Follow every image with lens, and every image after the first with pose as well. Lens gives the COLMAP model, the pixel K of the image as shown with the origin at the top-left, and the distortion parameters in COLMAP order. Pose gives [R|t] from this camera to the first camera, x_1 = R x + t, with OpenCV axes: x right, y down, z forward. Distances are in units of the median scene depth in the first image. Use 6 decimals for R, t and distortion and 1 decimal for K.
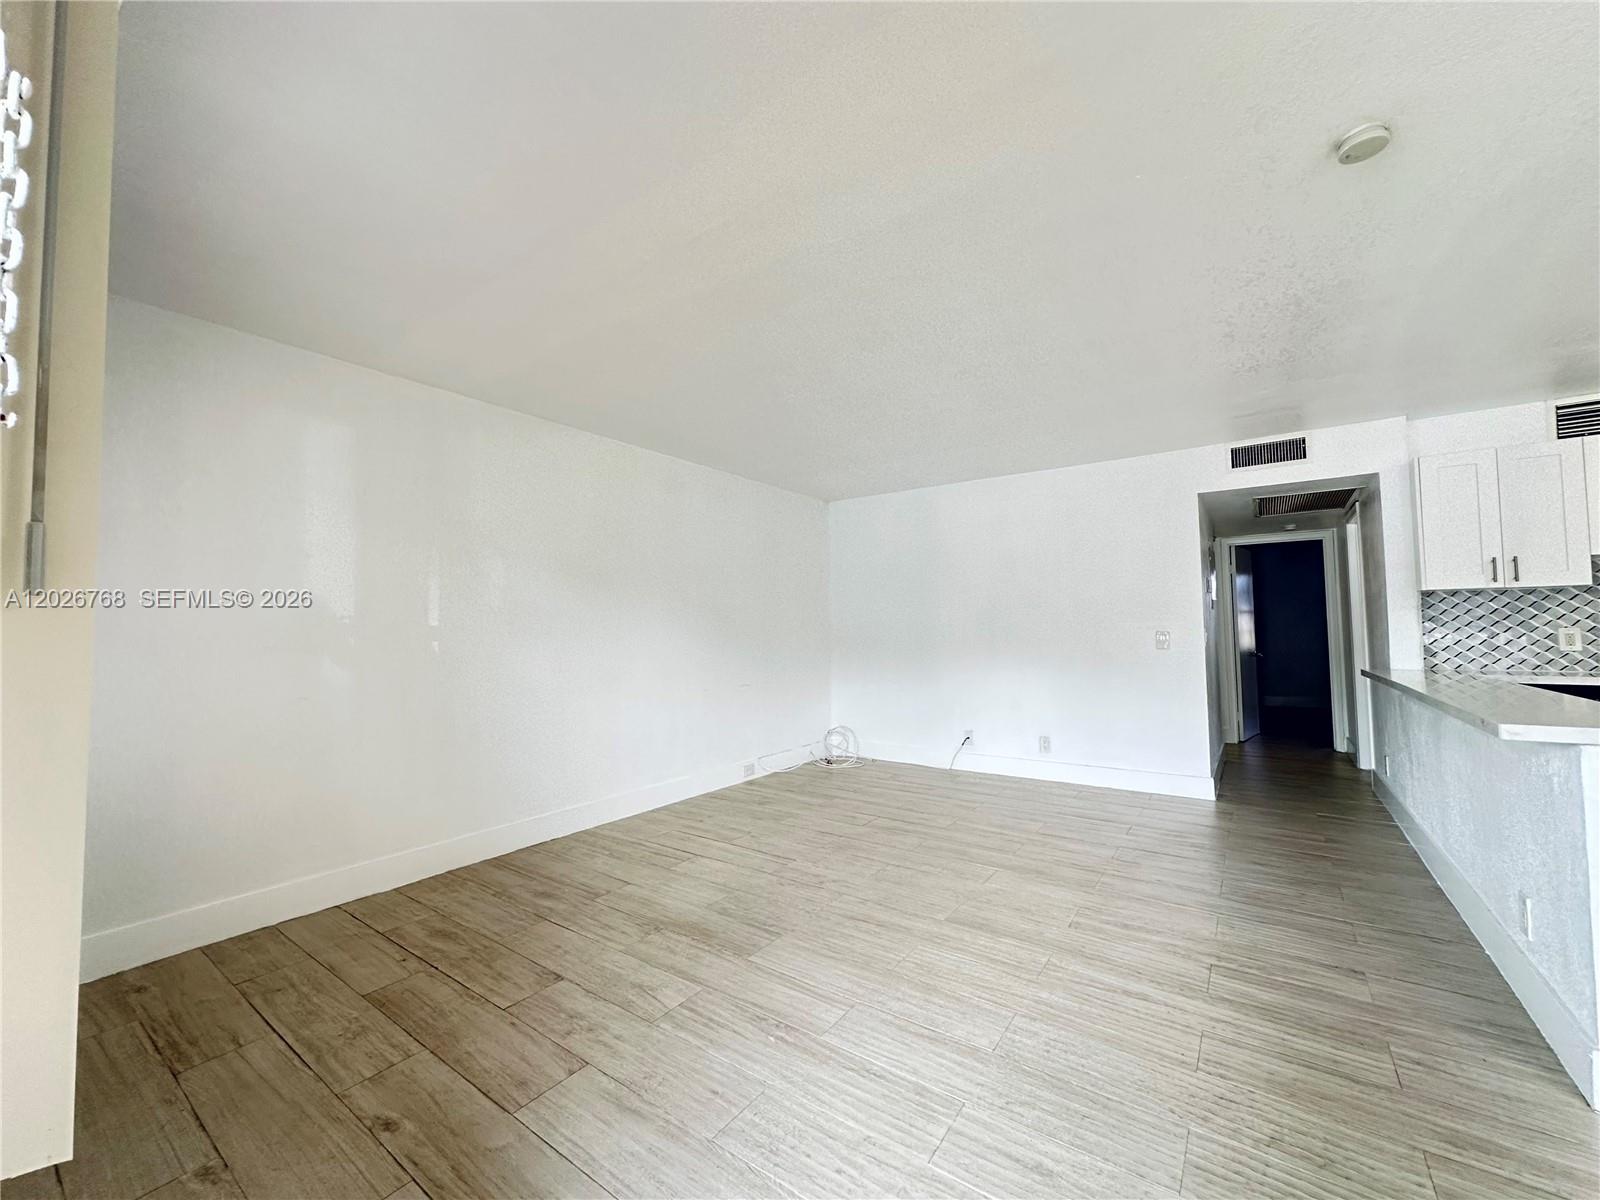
lens RADIAL K [[634.3, 0, 801.0], [0, 634.3, 600.6], [0, 0, 1]] dist [-0.002677, 0.000486]
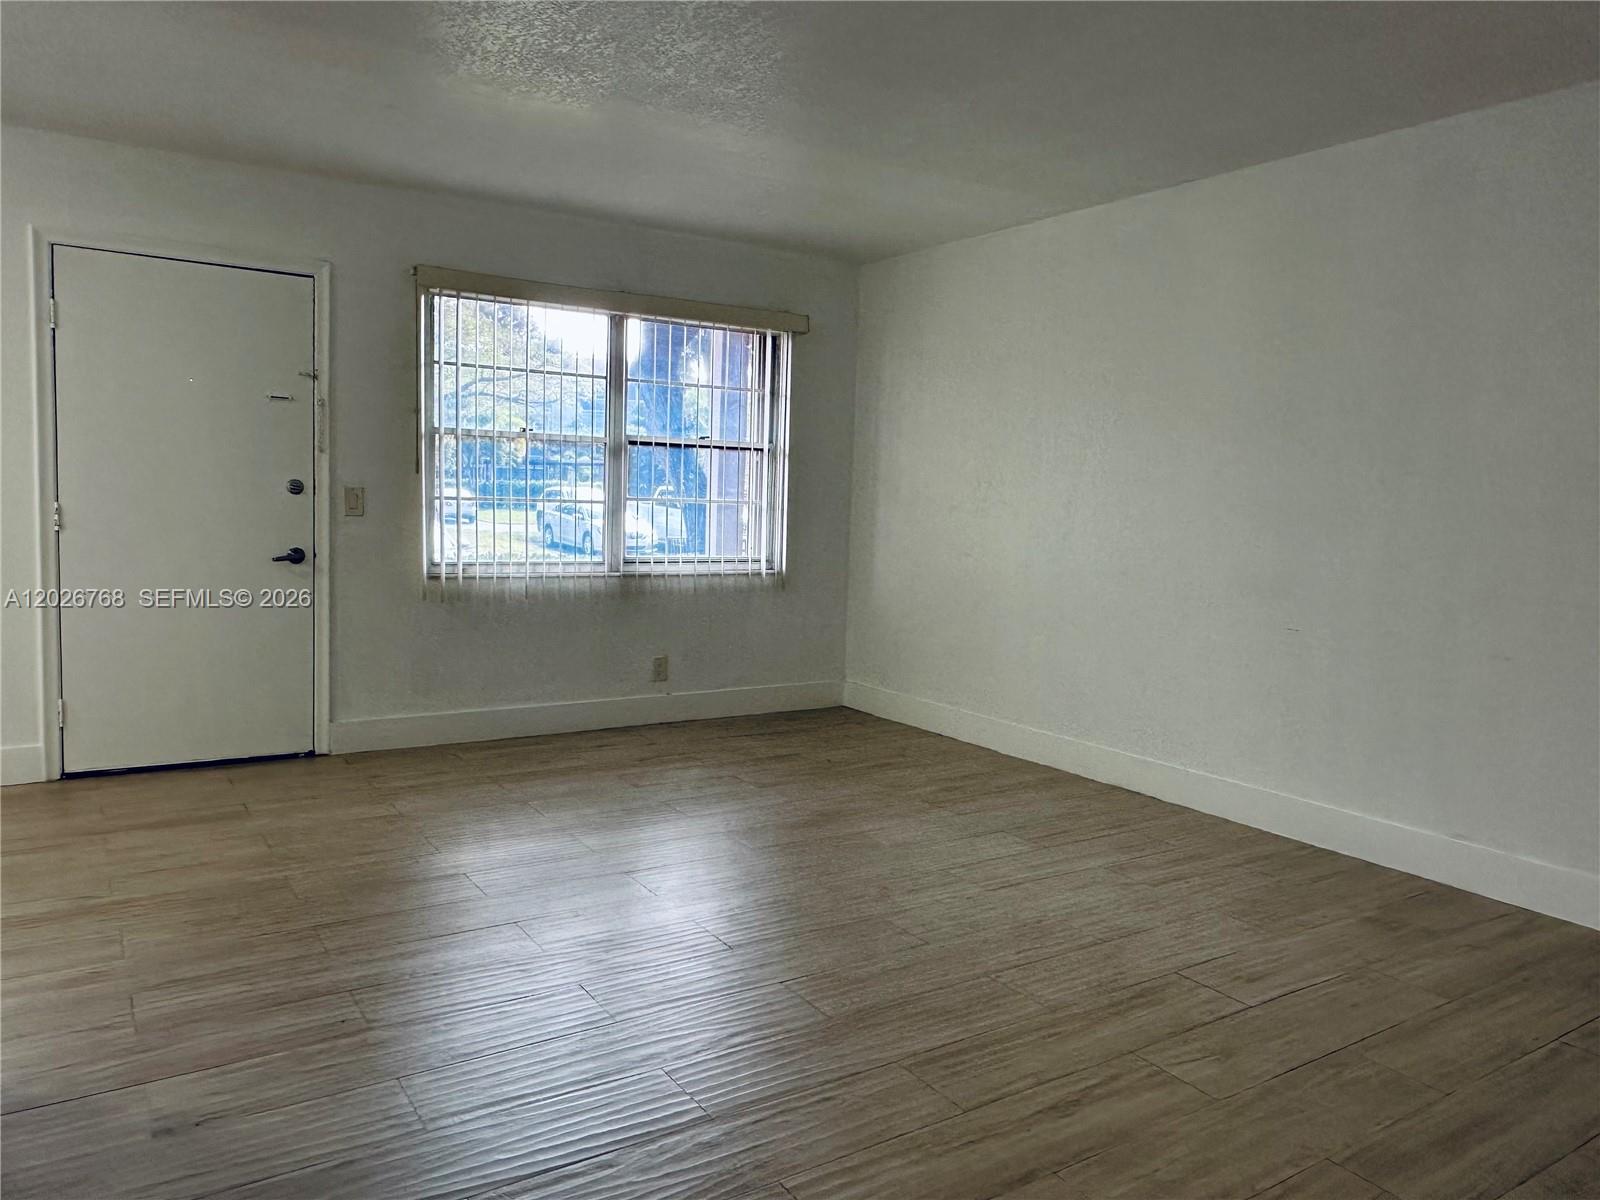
lens RADIAL K [[1128.5, 0, 790.3], [0, 1128.5, 599.5], [0, 0, 1]] dist [0.005345, -0.007386]
pose [[-0.361426, 0.090486, -0.928000, 0.918397], [0.020428, 0.995809, 0.089142, 0.038617], [0.932177, 0.013261, -0.361760, 1.096366]]
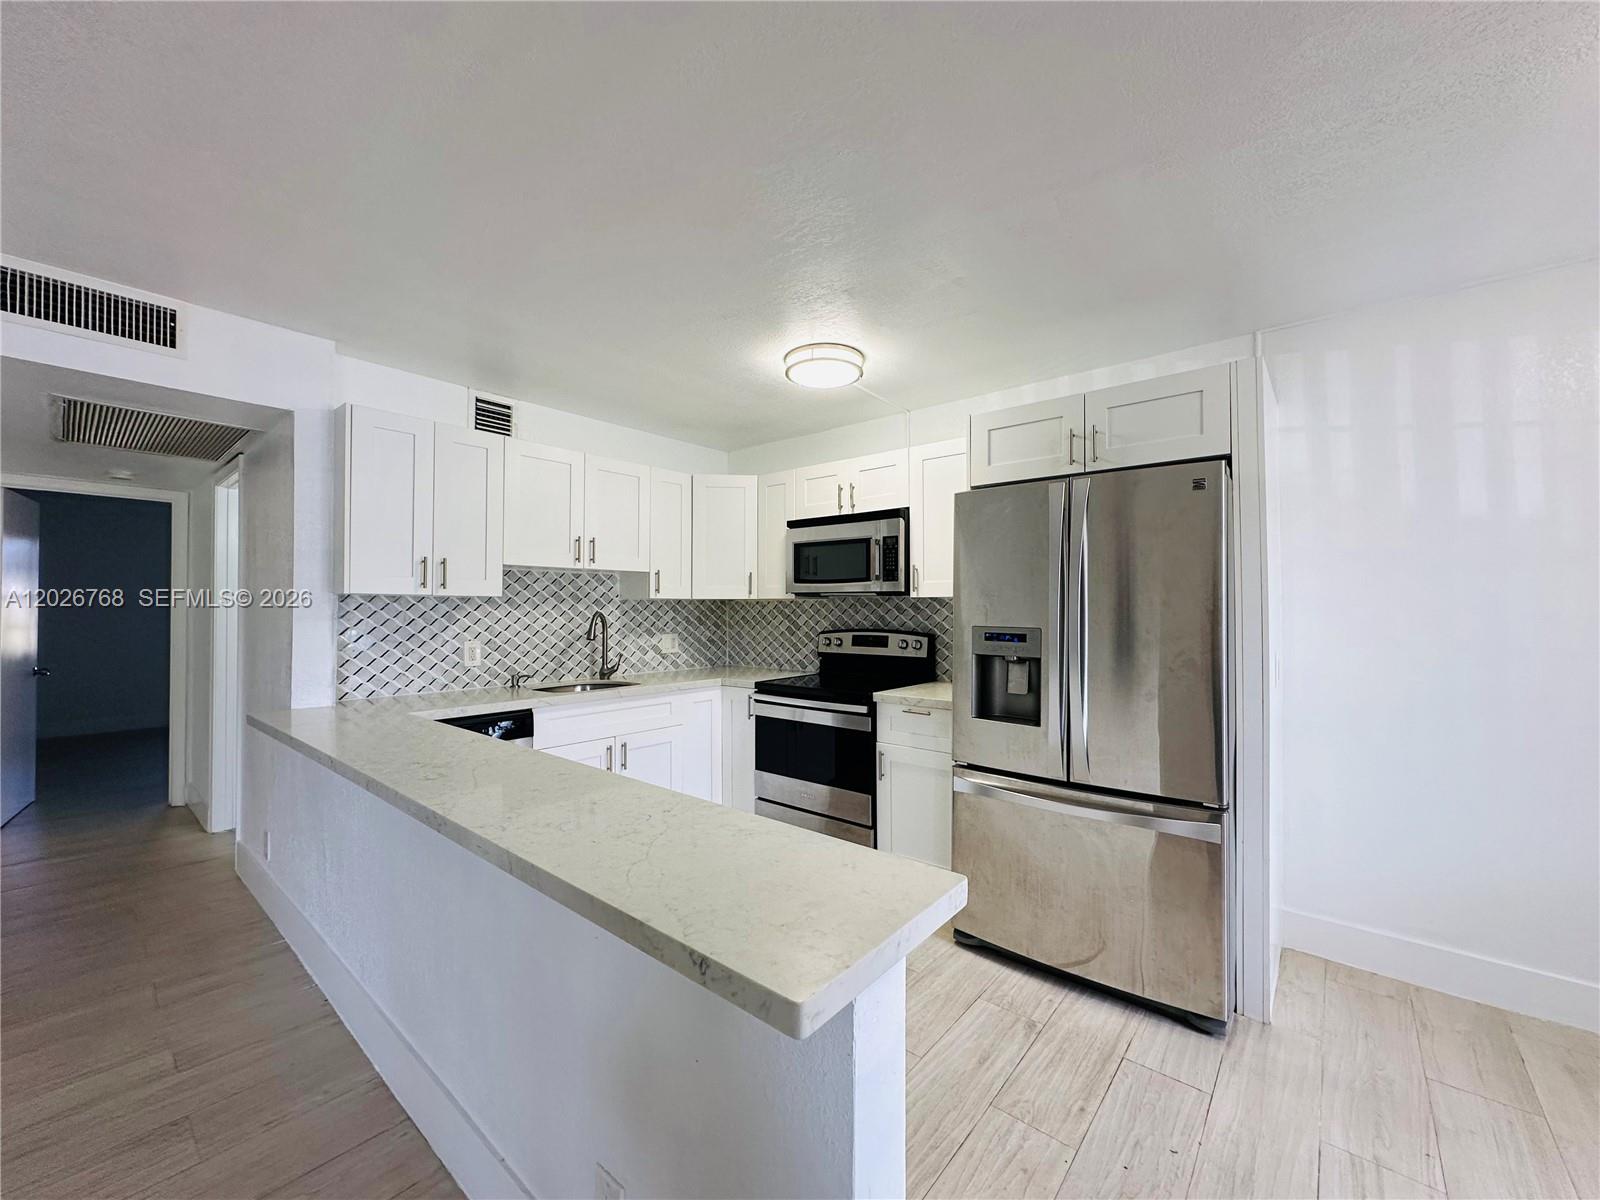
lens RADIAL K [[634.3, 0, 799.8], [0, 634.3, 599.5], [0, 0, 1]] dist [-0.002677, 0.000486]
pose [[0.072494, 0.024323, 0.997072, 0.319546], [-0.052329, 0.998418, -0.020551, -0.022420], [-0.995995, -0.050686, 0.073652, 0.446742]]
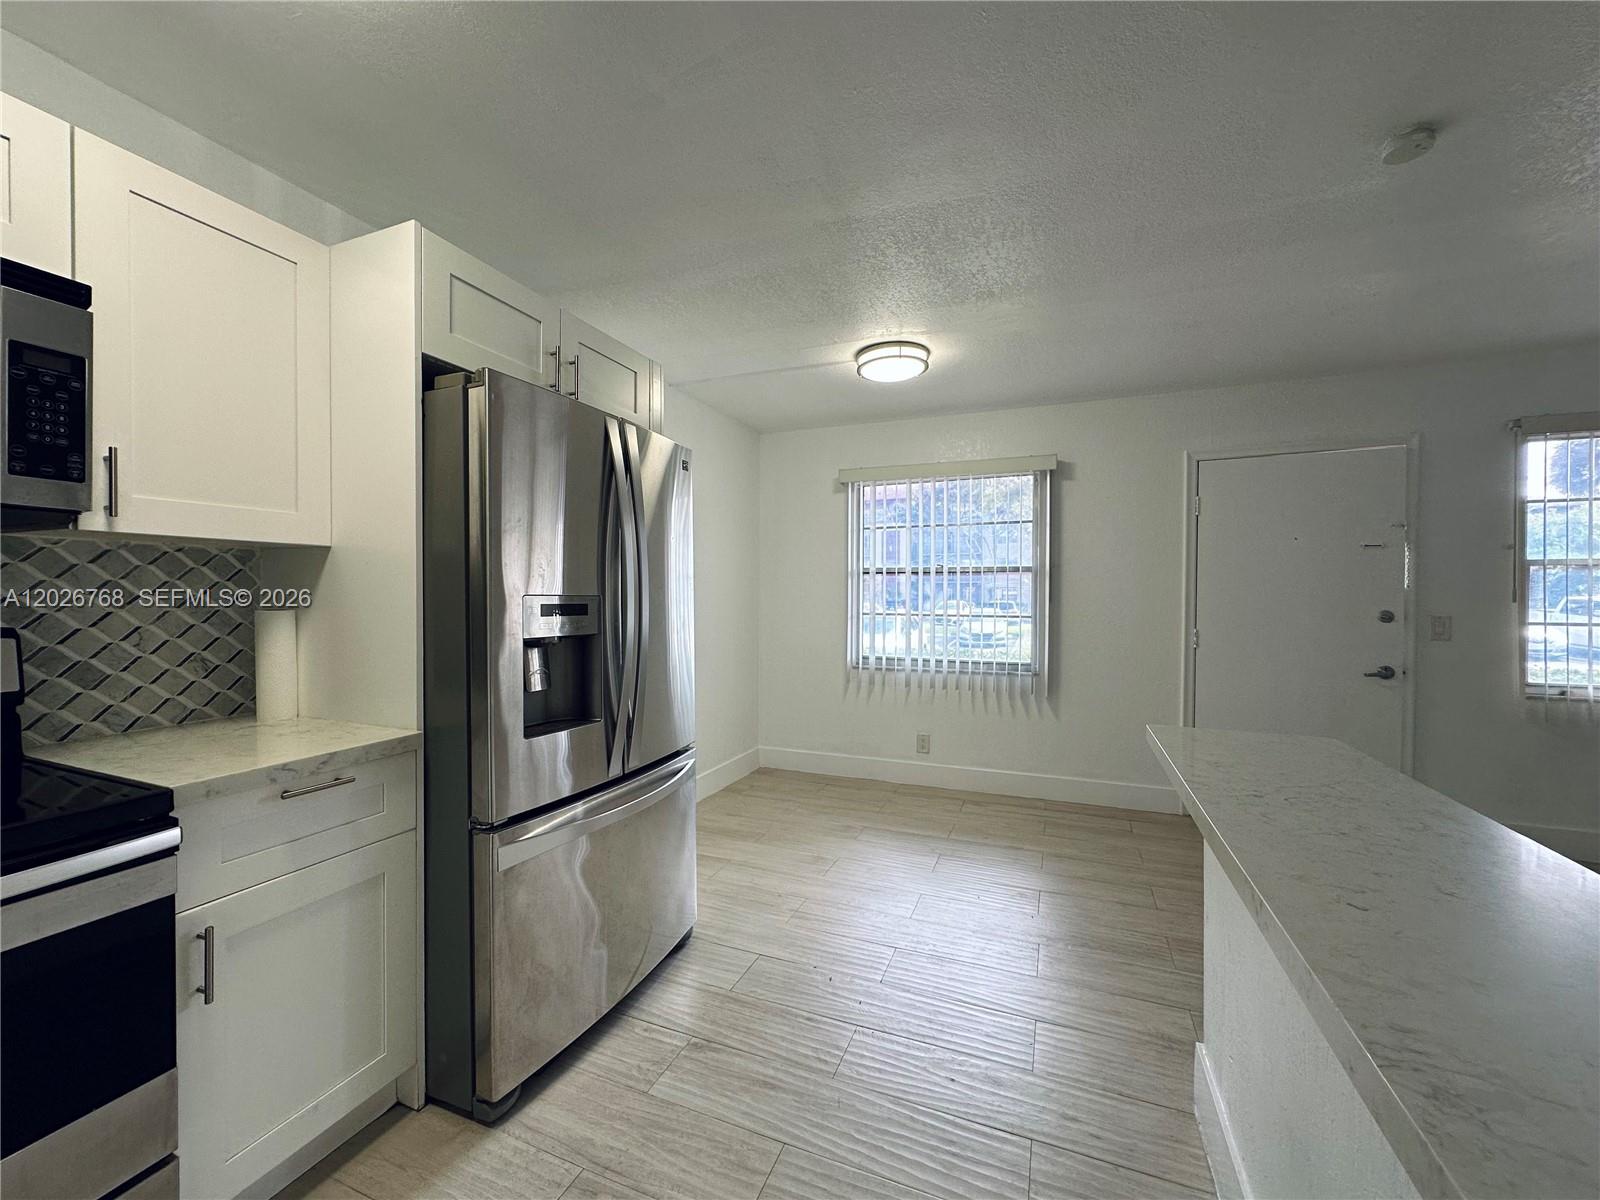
lens RADIAL K [[634.3, 0, 802.0], [0, 634.3, 603.2], [0, 0, 1]] dist [-0.002677, 0.000486]
pose [[-0.970379, 0.013811, -0.241193, 0.930231], [0.022732, 0.999155, -0.034245, 0.006593], [0.240516, -0.038713, -0.969873, 0.771526]]
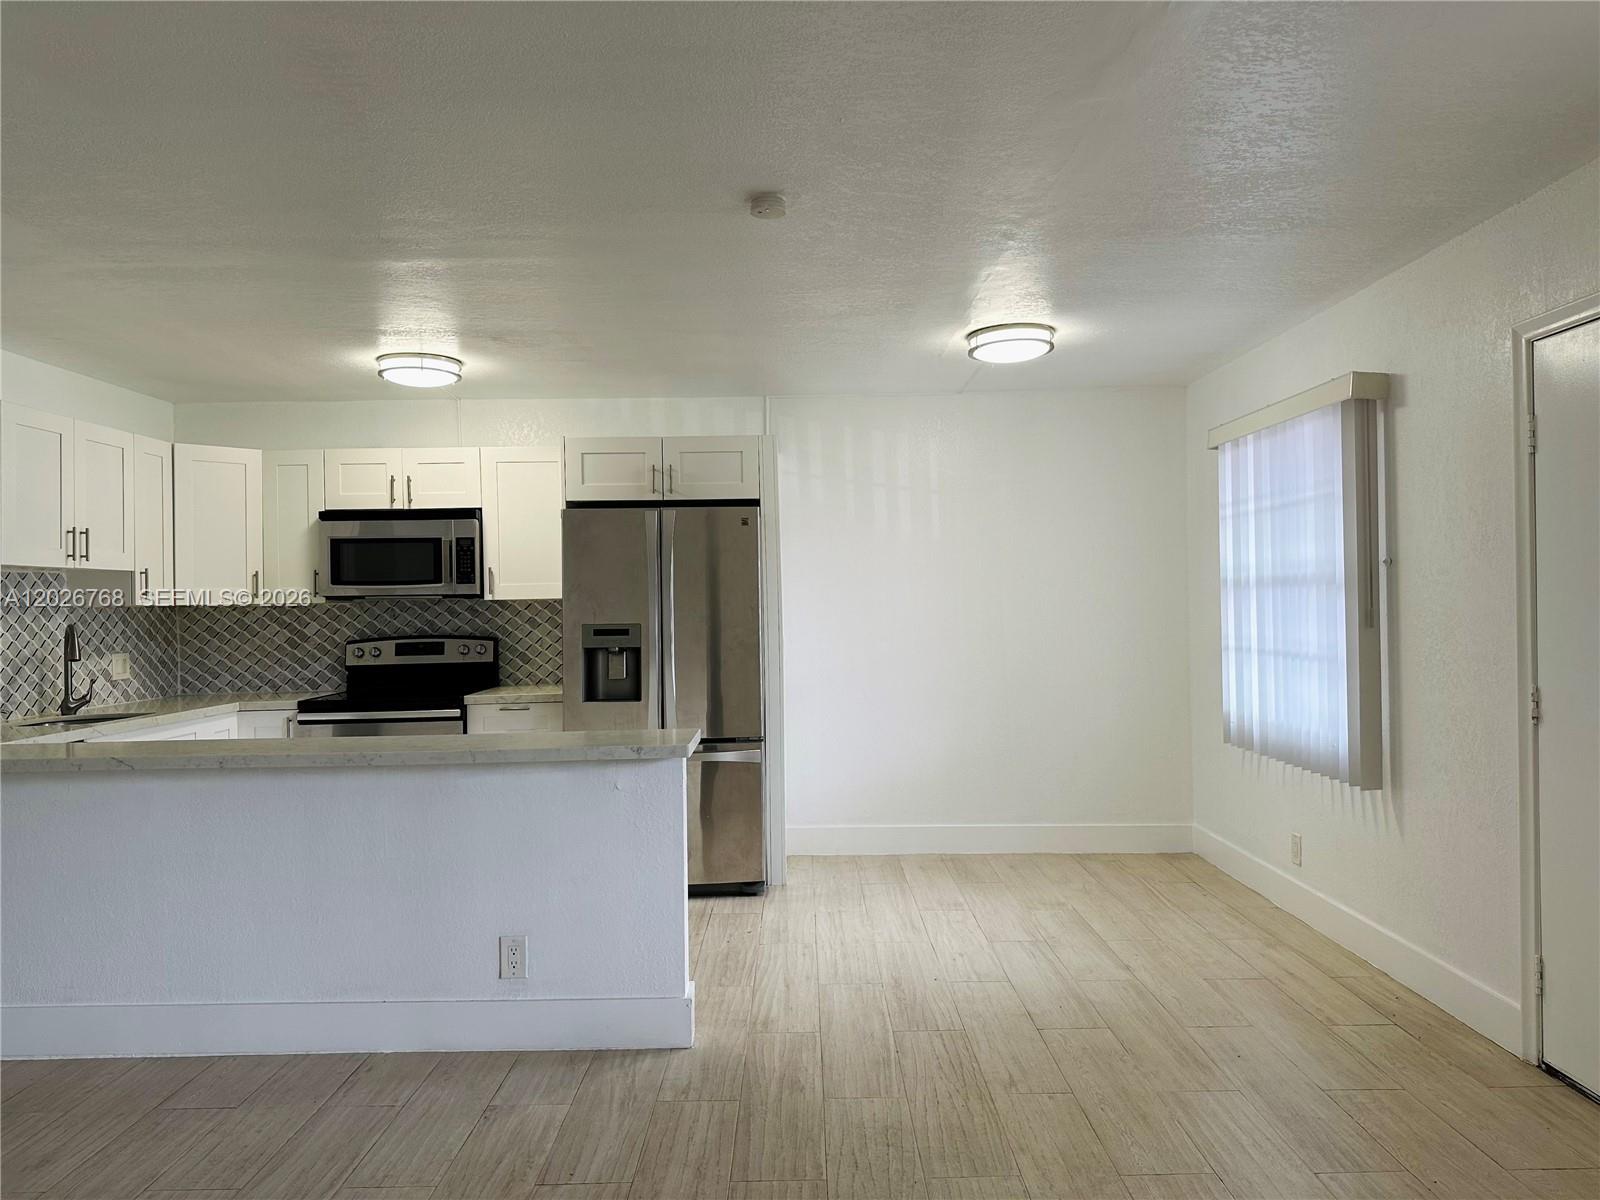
lens RADIAL K [[1128.5, 0, 803.0], [0, 1128.5, 597.4], [0, 0, 1]] dist [0.005345, -0.007386]
pose [[-0.591529, 0.026265, 0.805856, -0.294500], [-0.015797, 0.998900, -0.044152, 0.006374], [-0.806129, -0.038847, -0.590463, 0.921841]]
